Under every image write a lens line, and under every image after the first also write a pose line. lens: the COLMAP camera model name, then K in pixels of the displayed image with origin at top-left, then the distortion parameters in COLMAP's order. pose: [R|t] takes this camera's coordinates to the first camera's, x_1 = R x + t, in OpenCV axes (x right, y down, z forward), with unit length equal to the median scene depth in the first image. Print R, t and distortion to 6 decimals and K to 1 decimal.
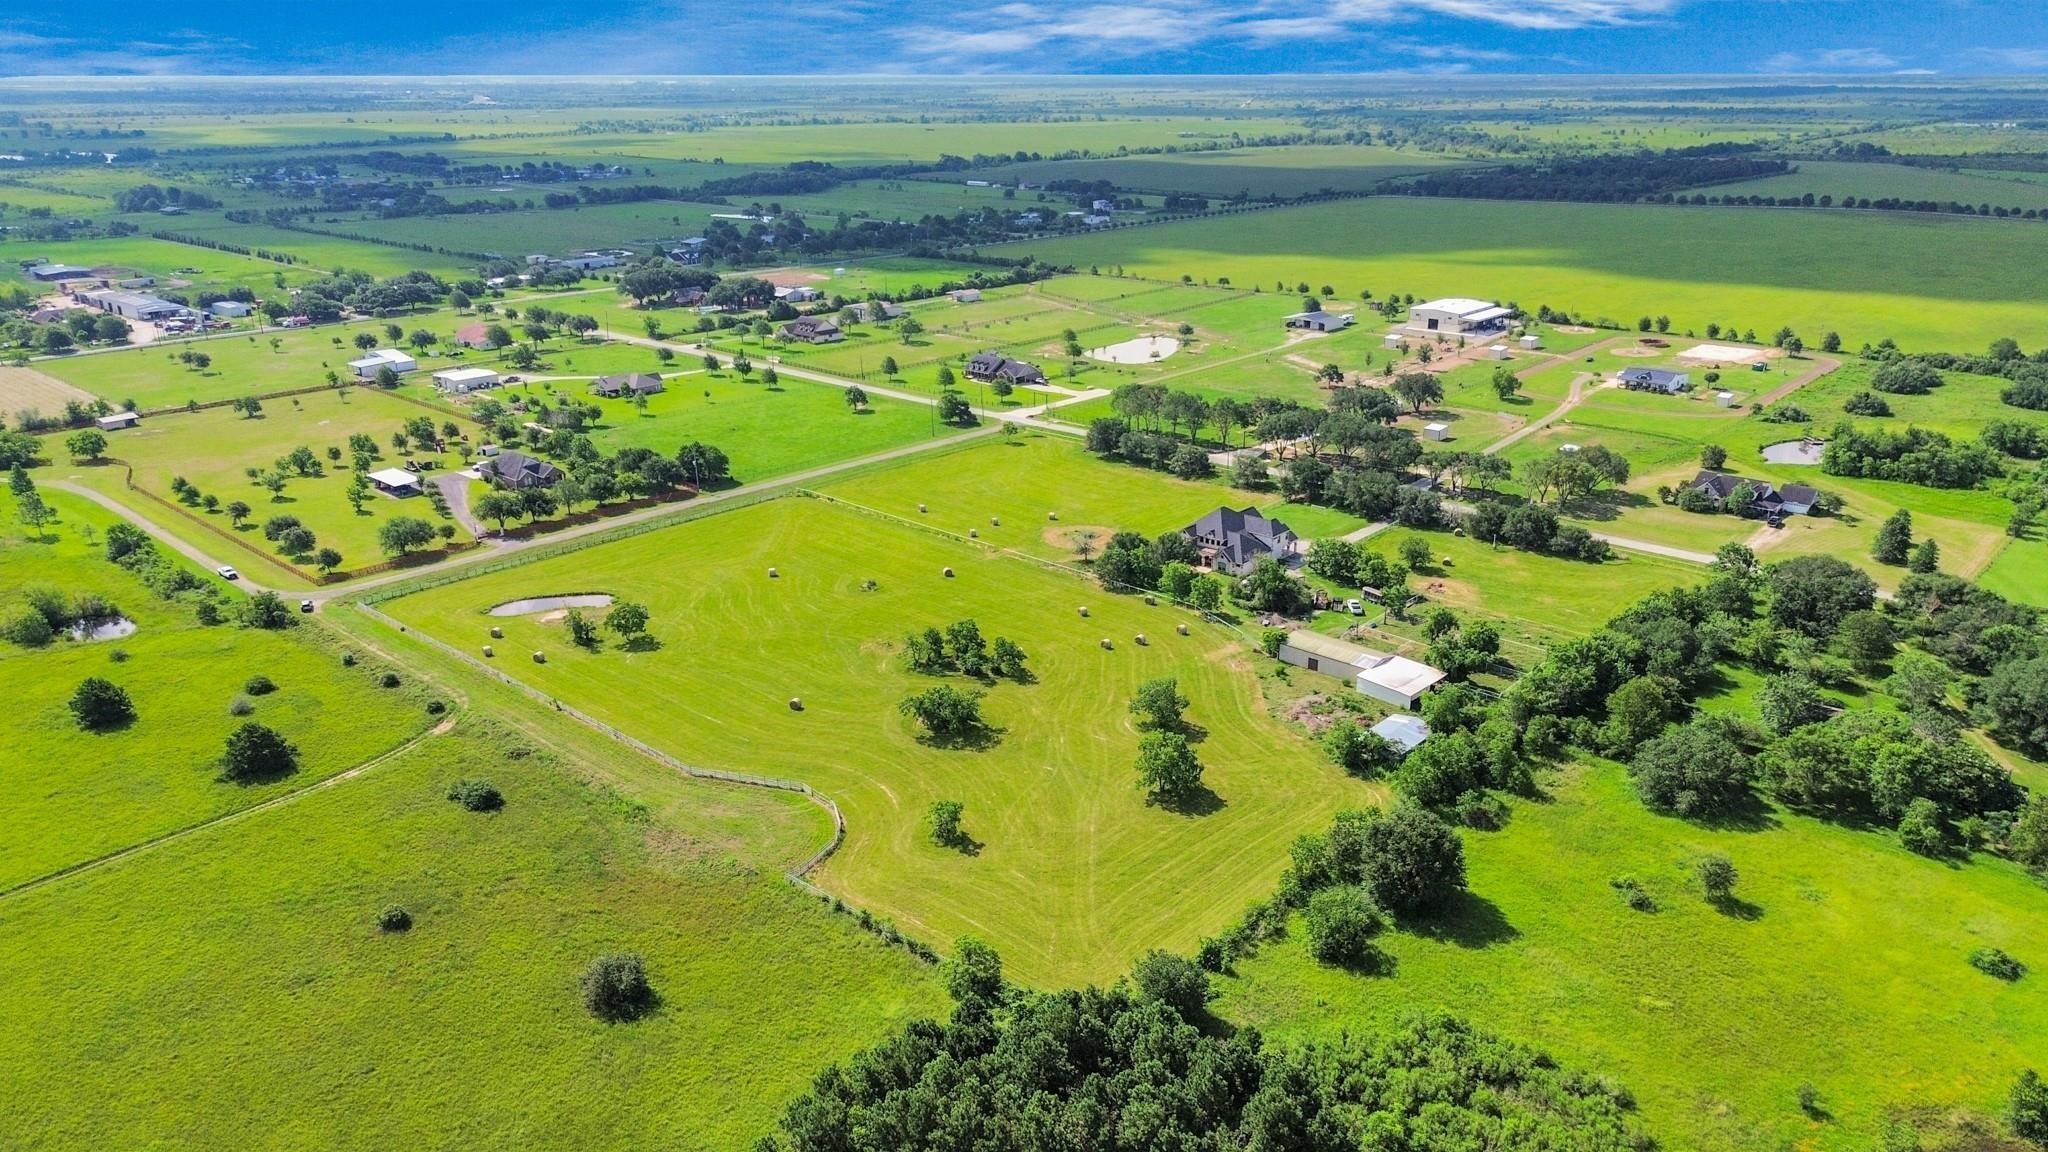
lens RADIAL K [[1446.6, 0, 1024.0], [0, 1446.6, 576.0], [0, 0, 1]] dist [0.052629, -0.067638]
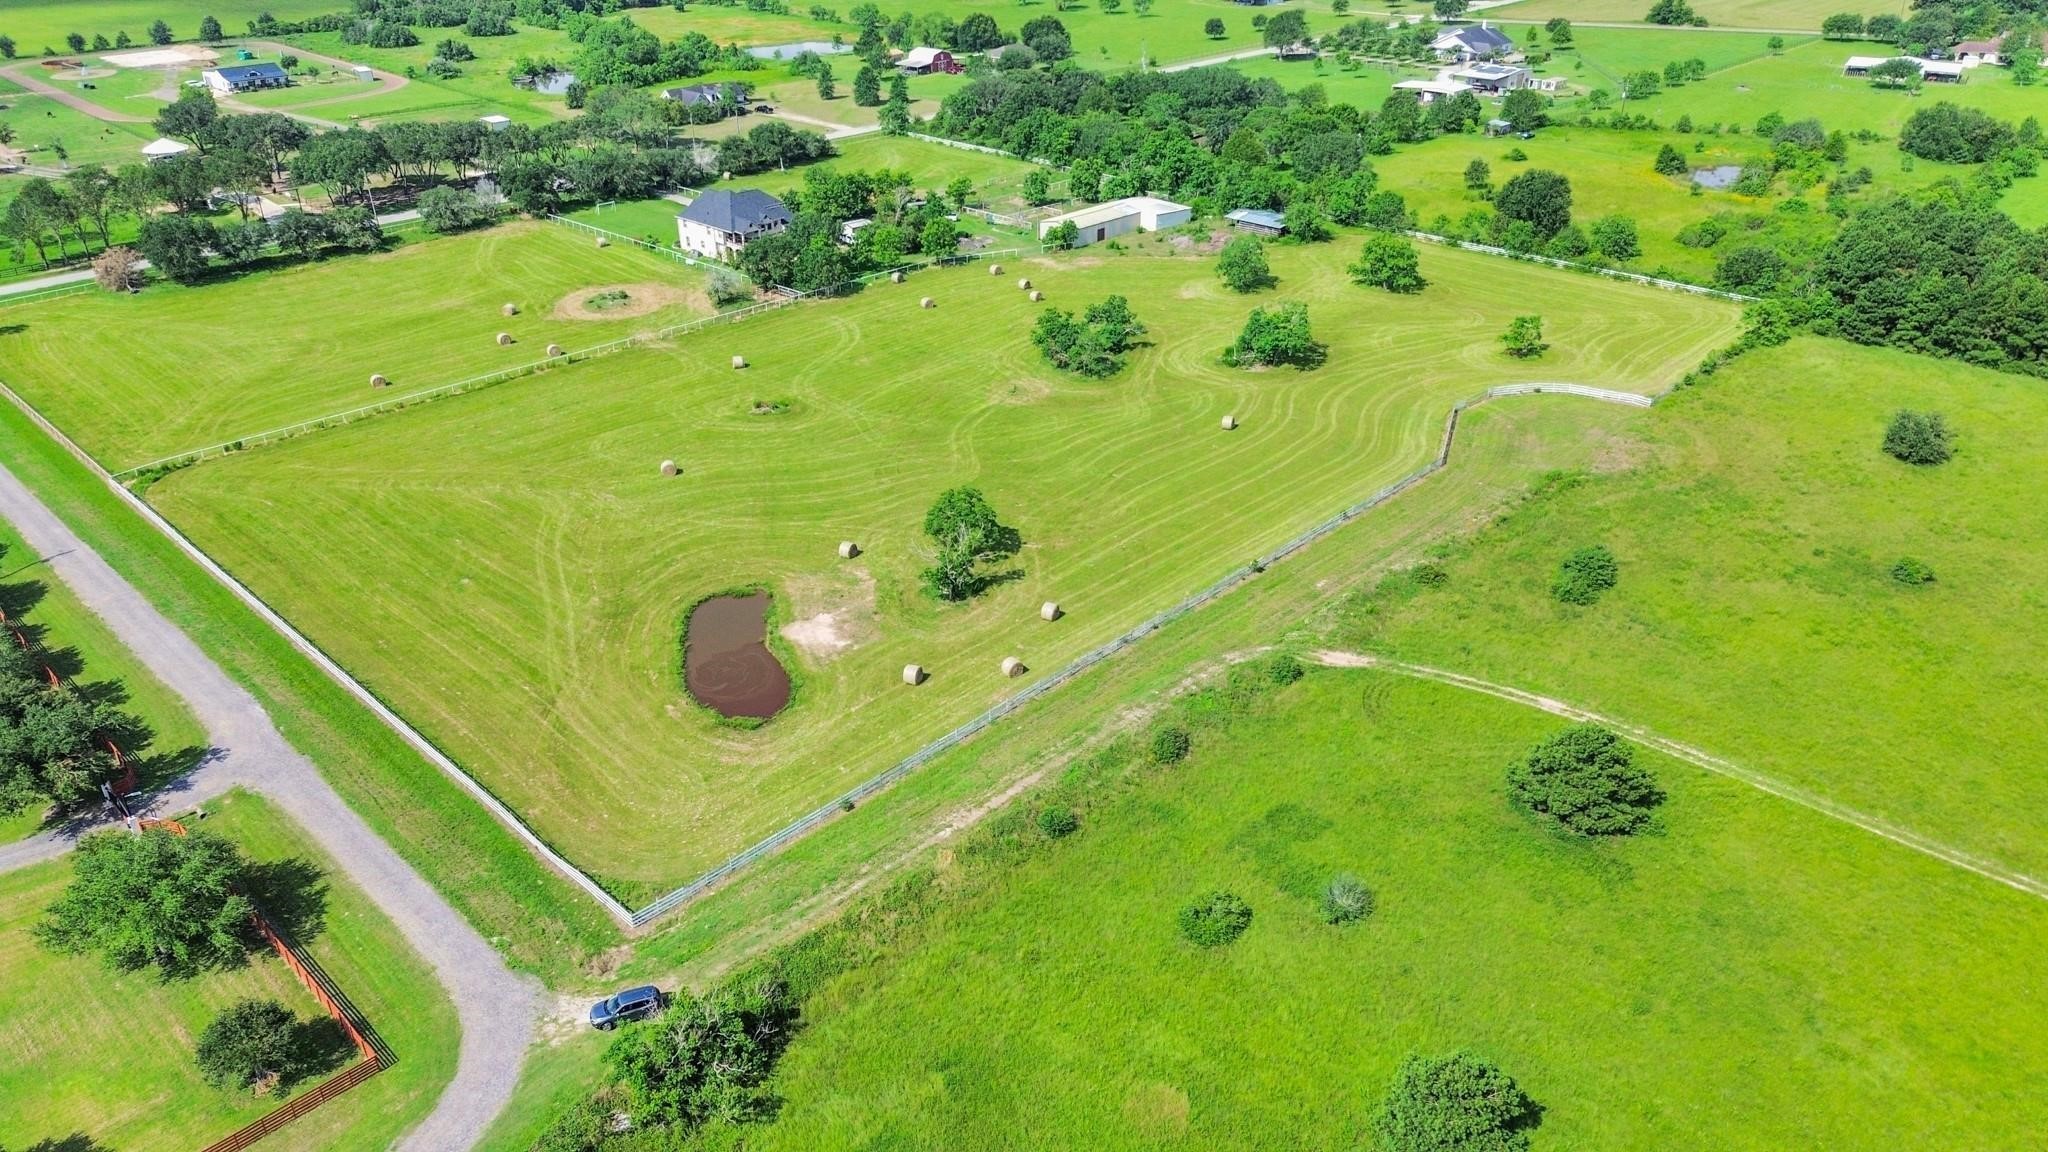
lens RADIAL K [[1446.6, 0, 1024.0], [0, 1446.6, 576.0], [0, 0, 1]] dist [0.052629, -0.067638]
pose [[0.034190, -0.467201, 0.883490, -0.669637], [0.335180, 0.838169, 0.430264, -0.160022], [-0.941533, 0.281418, 0.185253, 0.752716]]
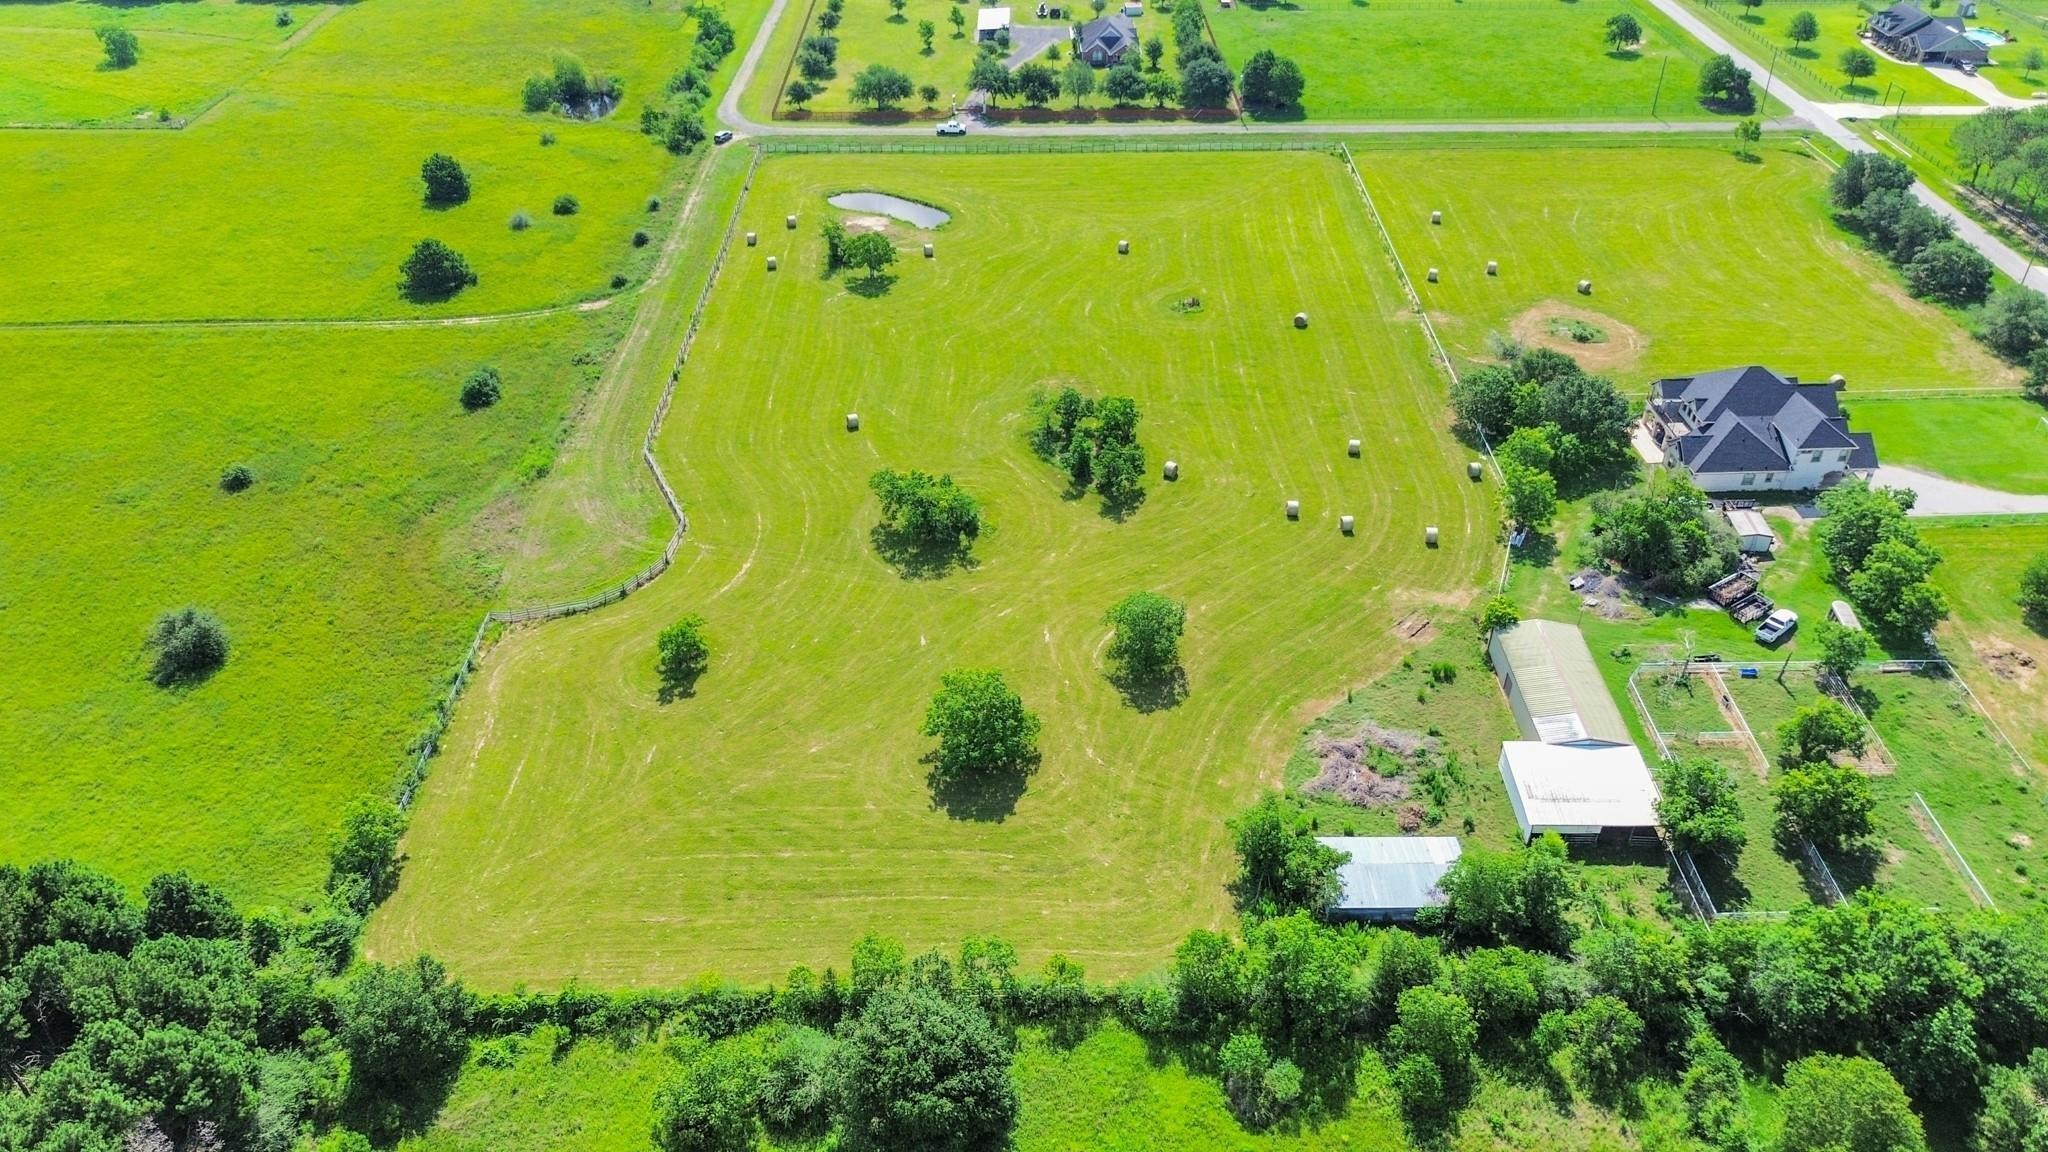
lens RADIAL K [[1436.3, 0, 1024.0], [0, 1436.3, 576.0], [0, 0, 1]] dist [0.084359, -0.106683]
pose [[0.685770, 0.434342, -0.584010, 0.312910], [-0.243963, 0.893169, 0.377799, -0.121404], [0.685713, -0.116606, 0.718471, 0.369119]]
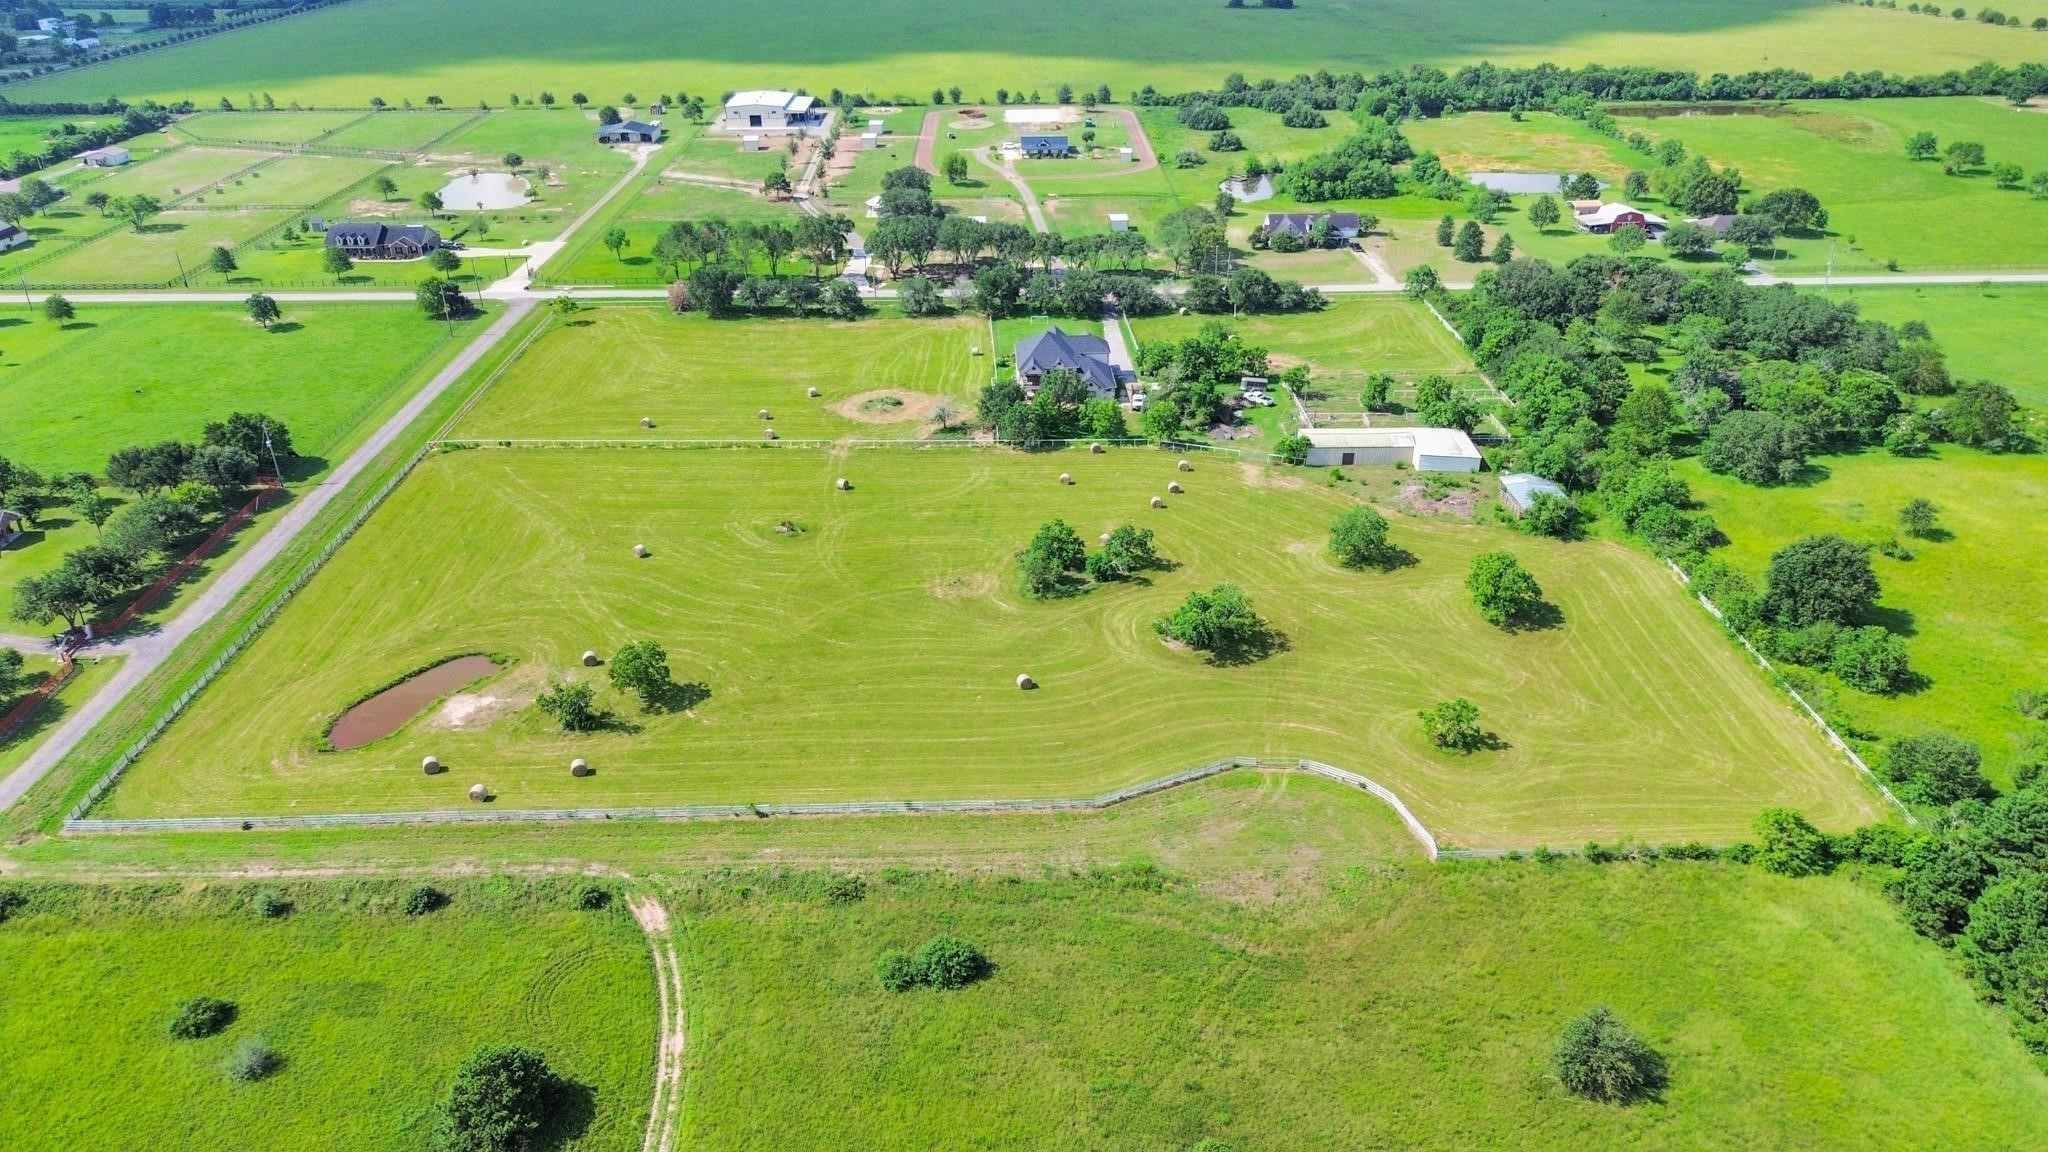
lens RADIAL K [[1436.3, 0, 1024.0], [0, 1436.3, 576.0], [0, 0, 1]] dist [0.084359, -0.106683]
pose [[0.730222, -0.308981, 0.609349, -0.457304], [0.229371, 0.950997, 0.207350, -0.091519], [-0.643556, -0.011644, 0.765310, 0.328496]]
